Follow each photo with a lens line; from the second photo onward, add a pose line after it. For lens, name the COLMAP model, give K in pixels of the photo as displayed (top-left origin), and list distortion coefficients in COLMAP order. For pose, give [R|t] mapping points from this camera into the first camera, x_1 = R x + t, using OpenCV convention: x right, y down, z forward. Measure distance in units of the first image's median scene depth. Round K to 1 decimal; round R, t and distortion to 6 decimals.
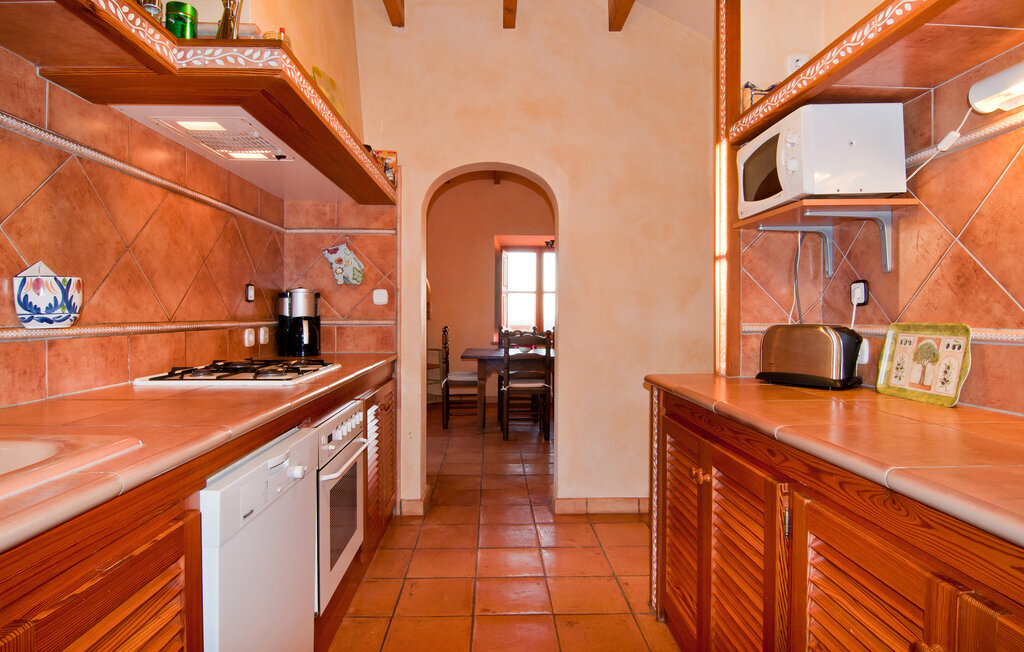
lens RADIAL K [[562.8, 0, 511.5], [0, 562.8, 321.3], [0, 0, 1]] dist [-0.011773, -0.006790]
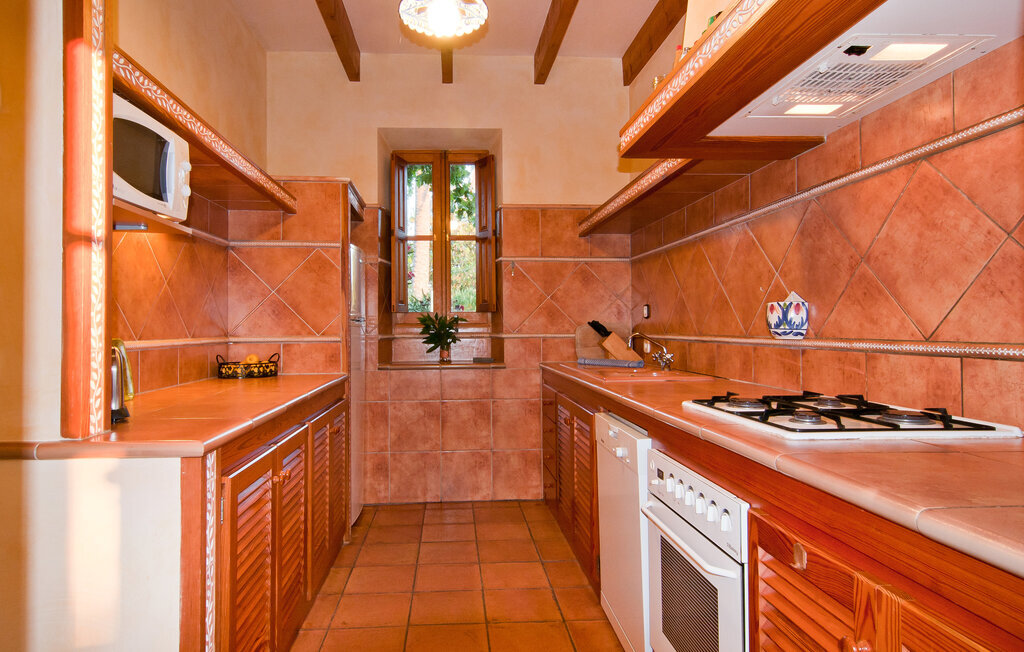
lens RADIAL K [[562.8, 0, 512.1], [0, 562.8, 323.9], [0, 0, 1]] dist [-0.011773, -0.006790]
pose [[-0.997361, -0.000255, -0.072600, -0.036073], [-0.000880, 0.999963, 0.008571, -0.030444], [0.072595, 0.008612, -0.997324, 1.899225]]
